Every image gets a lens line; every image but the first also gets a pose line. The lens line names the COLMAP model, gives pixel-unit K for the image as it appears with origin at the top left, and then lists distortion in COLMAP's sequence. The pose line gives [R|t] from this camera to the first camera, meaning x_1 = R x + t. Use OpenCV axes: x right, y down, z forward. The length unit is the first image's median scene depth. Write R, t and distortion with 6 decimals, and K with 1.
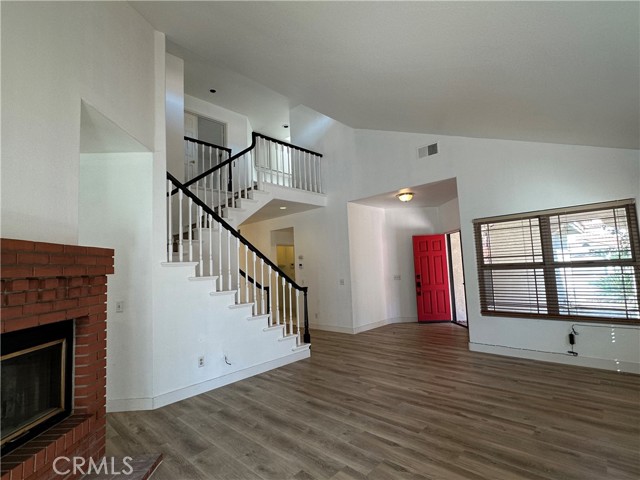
lens RADIAL K [[320.5, 0, 307.3], [0, 320.5, 238.2], [0, 0, 1]] dist [-0.002969, 0.000335]
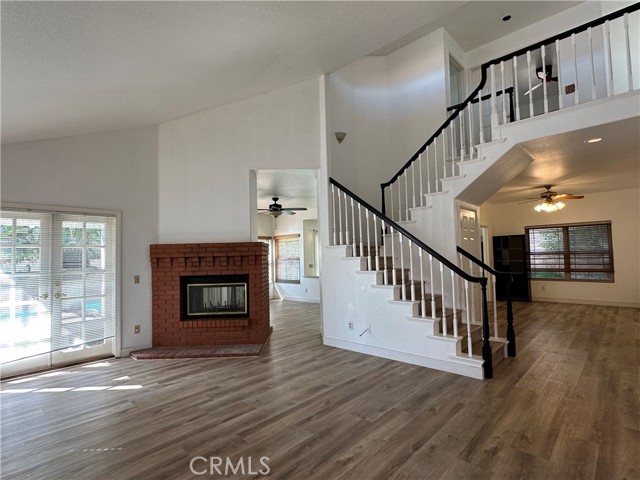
lens RADIAL K [[320.5, 0, 319.0], [0, 320.5, 239.5], [0, 0, 1]] dist [-0.002969, 0.000335]
pose [[0.018666, -0.006275, -0.999806, 0.953700], [0.118219, 0.992979, -0.004025, 0.050025], [0.992812, -0.118121, 0.019276, 0.945222]]
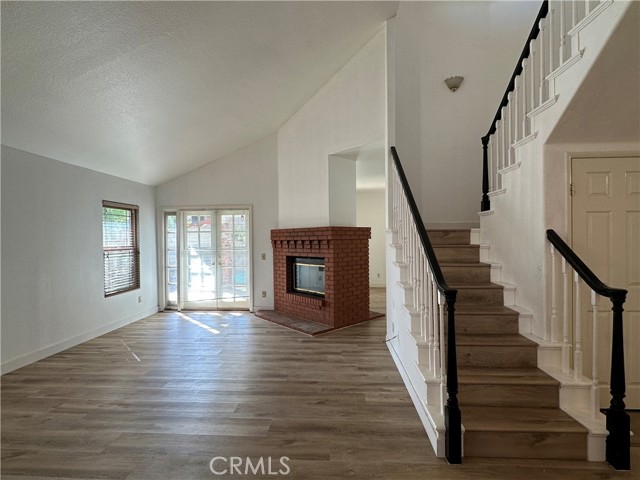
lens RADIAL K [[320.5, 0, 318.7], [0, 320.5, 241.0], [0, 0, 1]] dist [-0.002969, 0.000335]
pose [[-0.750318, 0.054704, -0.658810, 0.522171], [0.105340, 0.993731, -0.037458, 0.133768], [0.652630, -0.097504, -0.751376, 1.725433]]
